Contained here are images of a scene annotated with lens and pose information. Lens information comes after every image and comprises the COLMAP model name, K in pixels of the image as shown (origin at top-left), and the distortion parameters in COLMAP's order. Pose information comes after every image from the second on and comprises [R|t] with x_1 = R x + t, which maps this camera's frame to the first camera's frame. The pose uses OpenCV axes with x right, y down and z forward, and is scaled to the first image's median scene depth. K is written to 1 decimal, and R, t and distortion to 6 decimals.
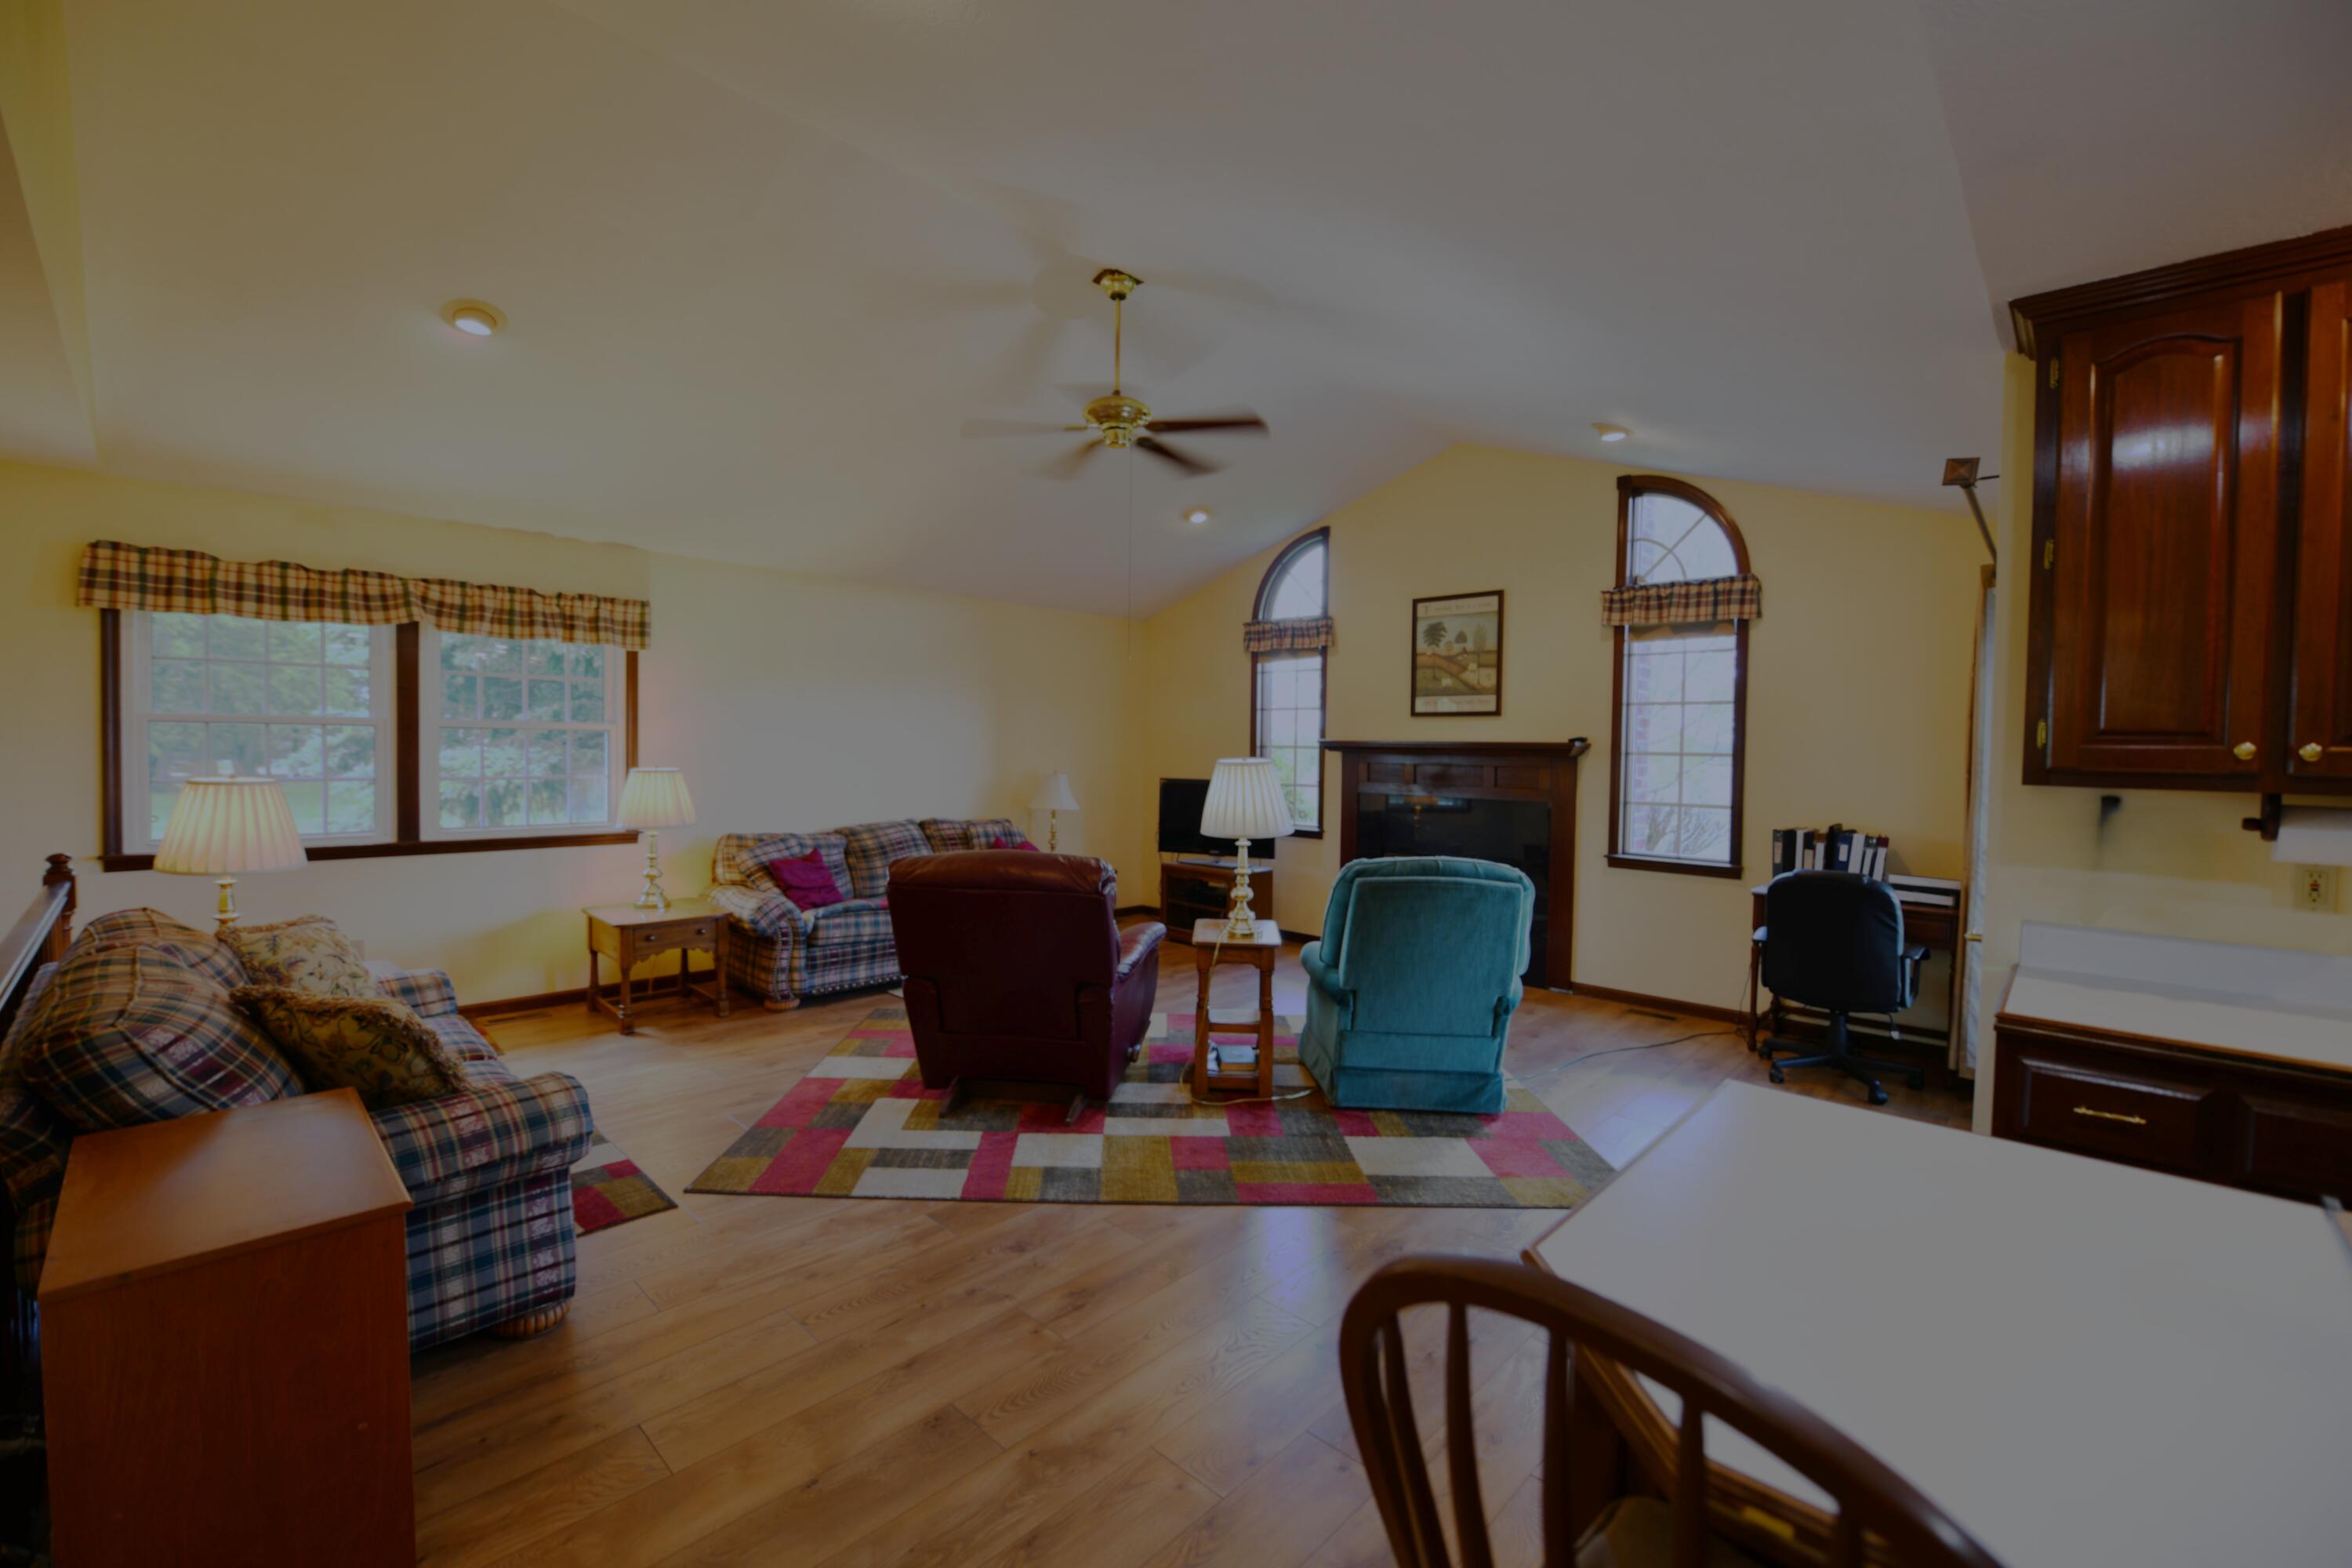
lens RADIAL K [[964.5, 0, 1168.5], [0, 964.5, 774.7], [0, 0, 1]] dist [-0.012364, -0.003799]
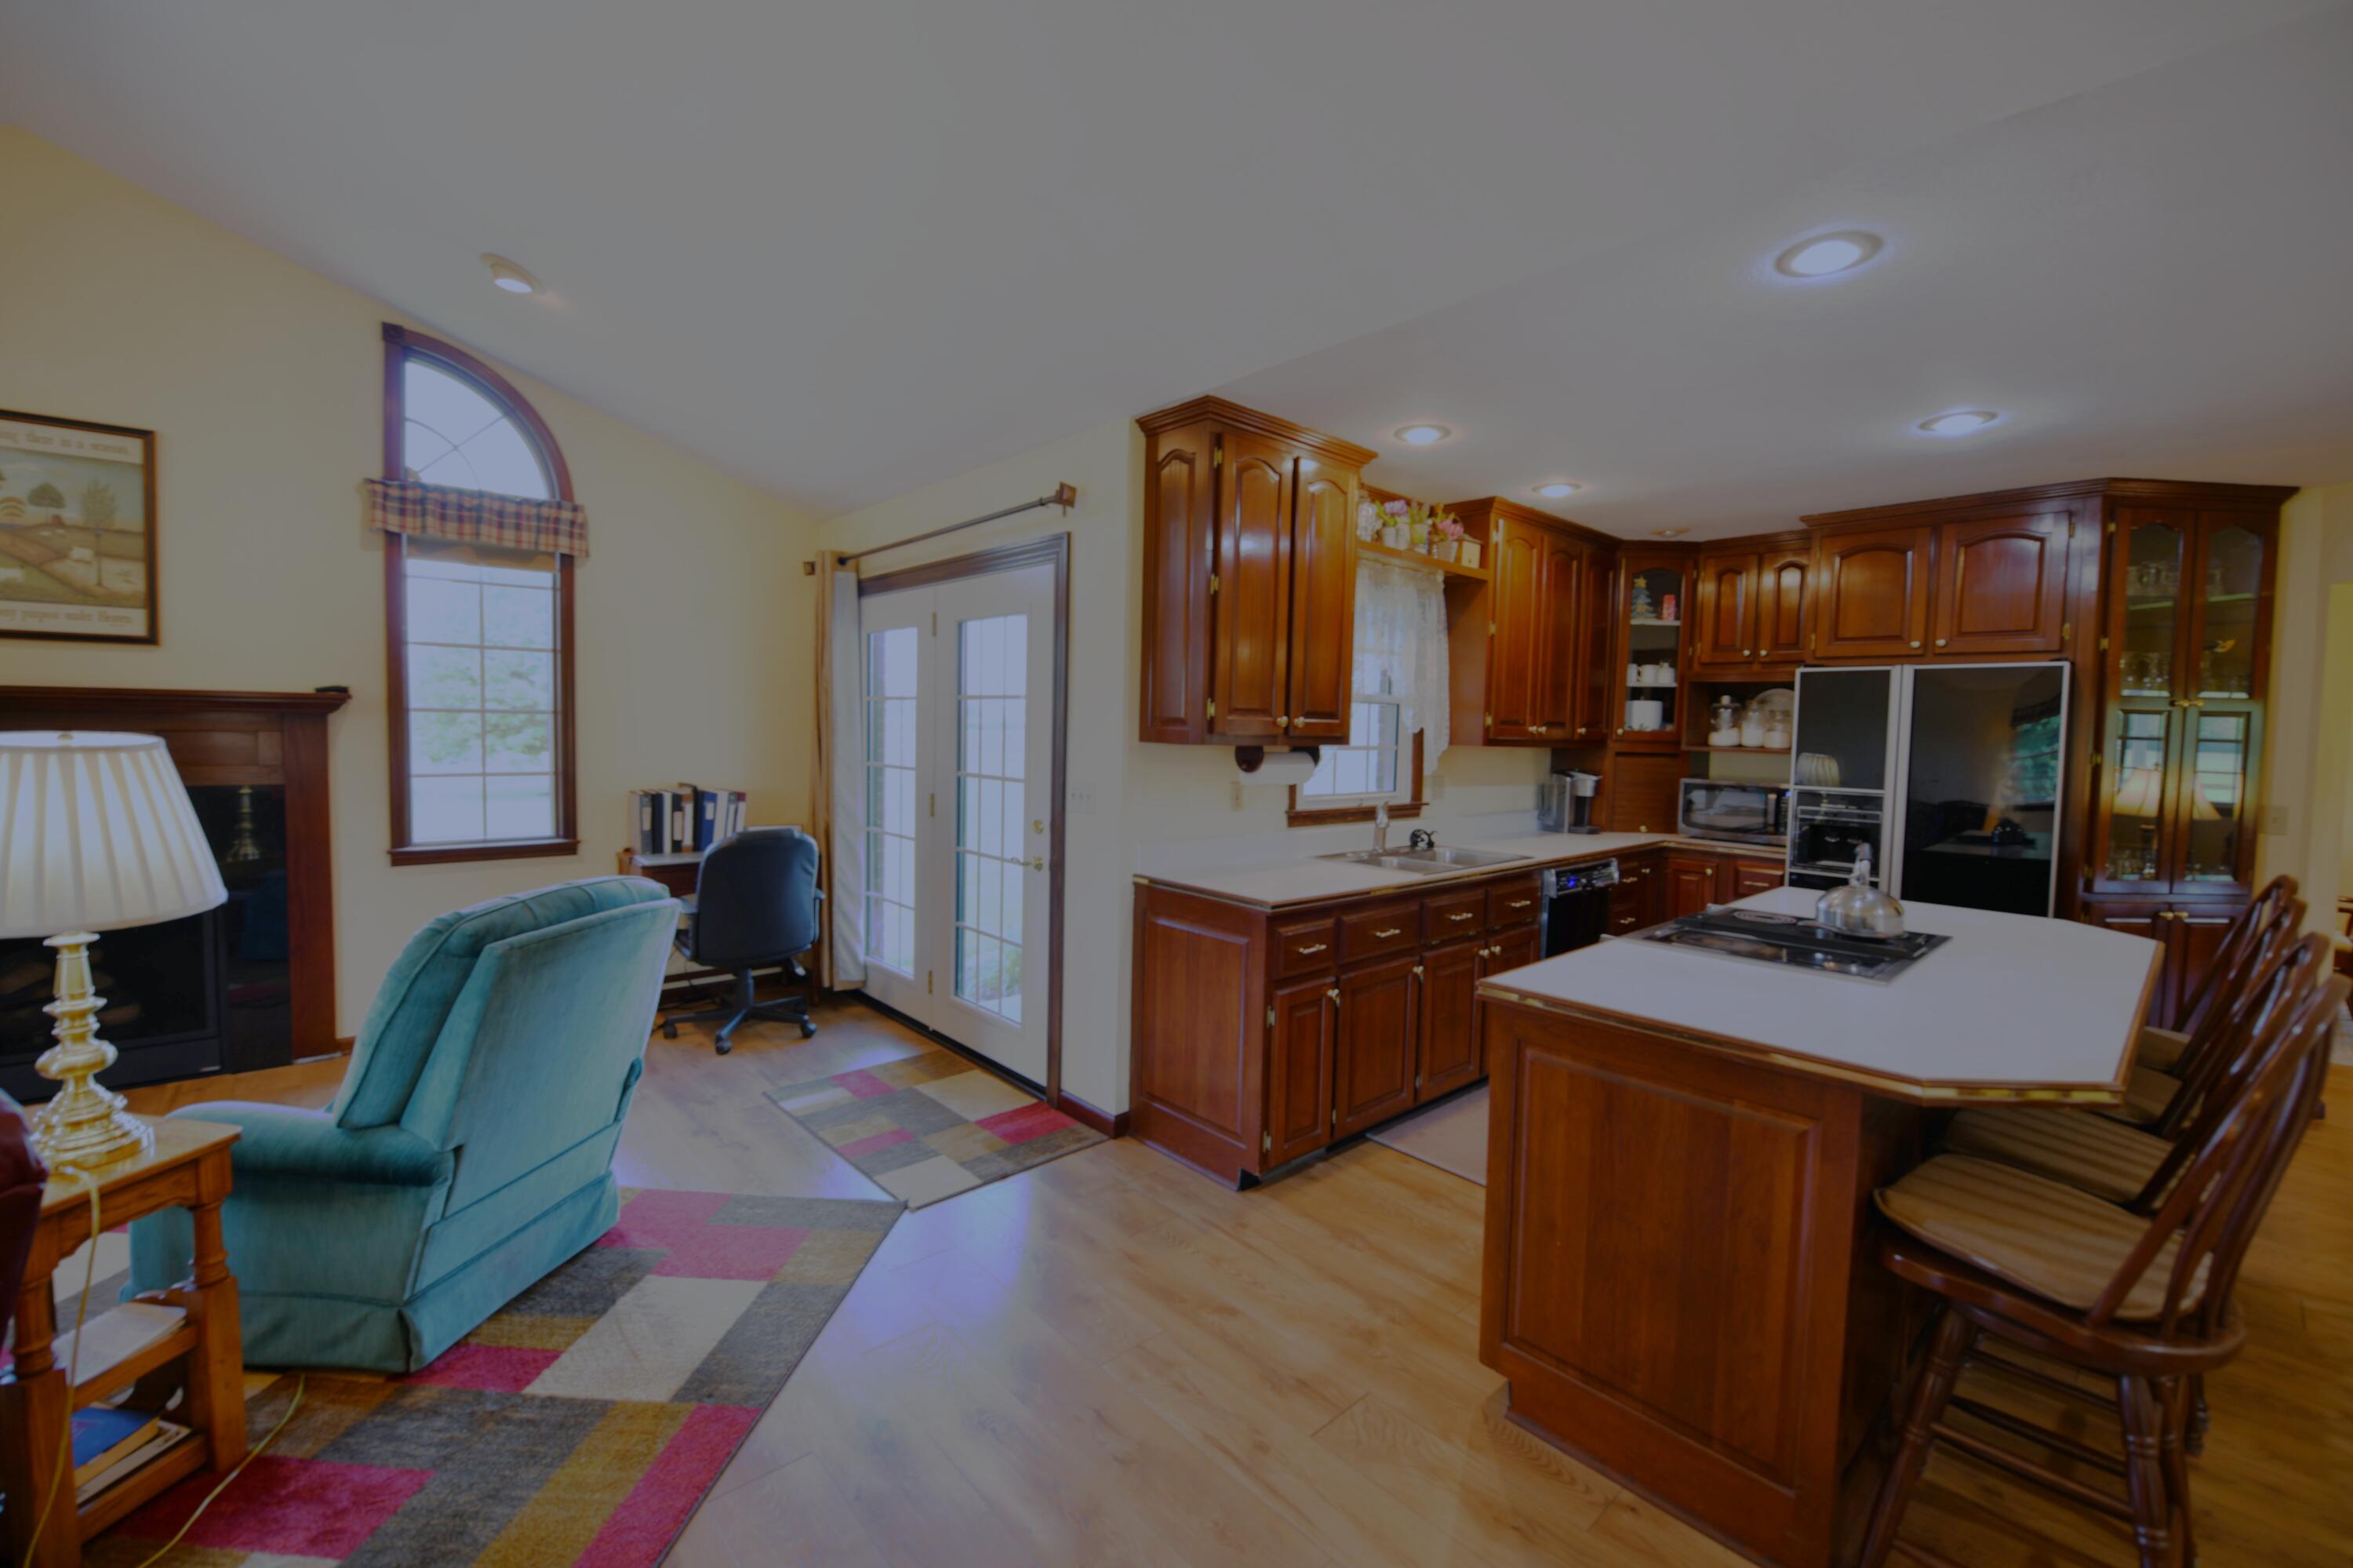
lens RADIAL K [[964.9, 0, 1169.0], [0, 964.9, 774.7], [0, 0, 1]] dist [-0.012364, -0.003799]
pose [[0.074167, -0.068591, 0.994884, -0.240875], [0.008581, 0.997639, 0.068142, -0.020174], [-0.997209, 0.003484, 0.074581, 0.417011]]
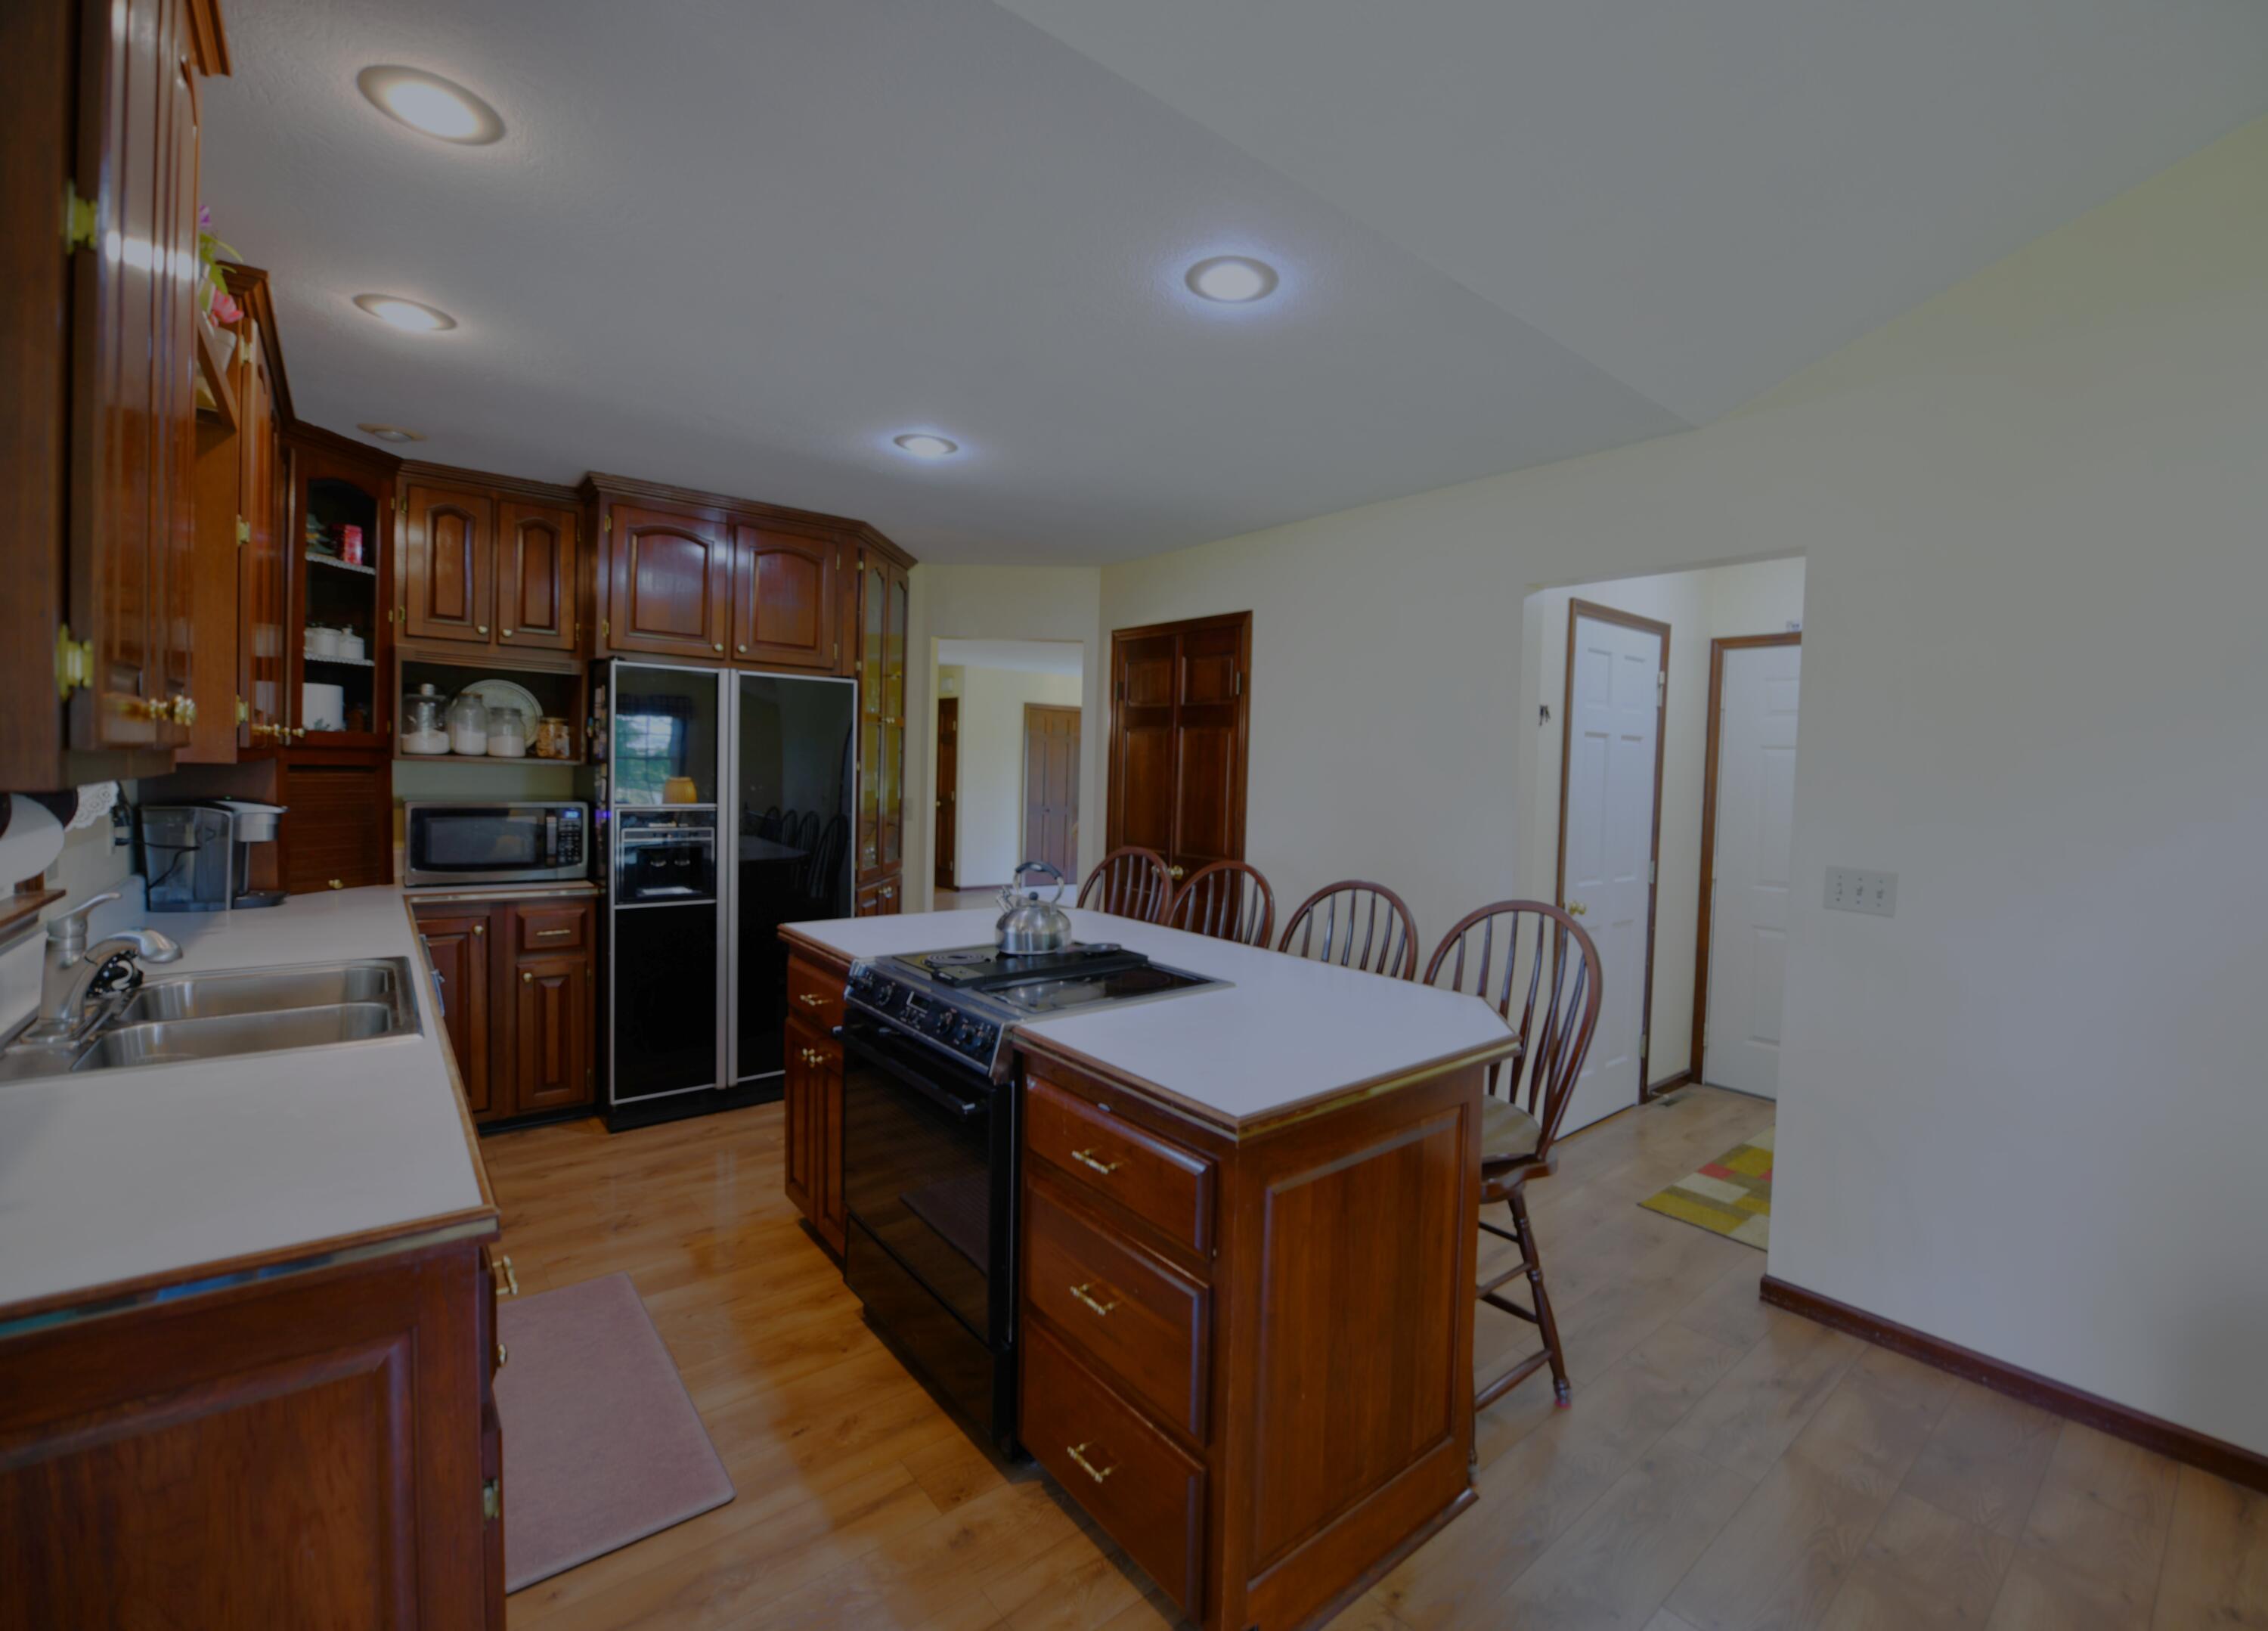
lens RADIAL K [[971.2, 0, 1216.8], [0, 971.2, 806.6], [0, 0, 1]] dist [-0.010060, -0.000111]
pose [[-0.995630, -0.051436, 0.077941, 0.172319], [-0.046094, 0.996561, 0.068857, -0.014322], [-0.081215, 0.064964, -0.994577, 0.599386]]
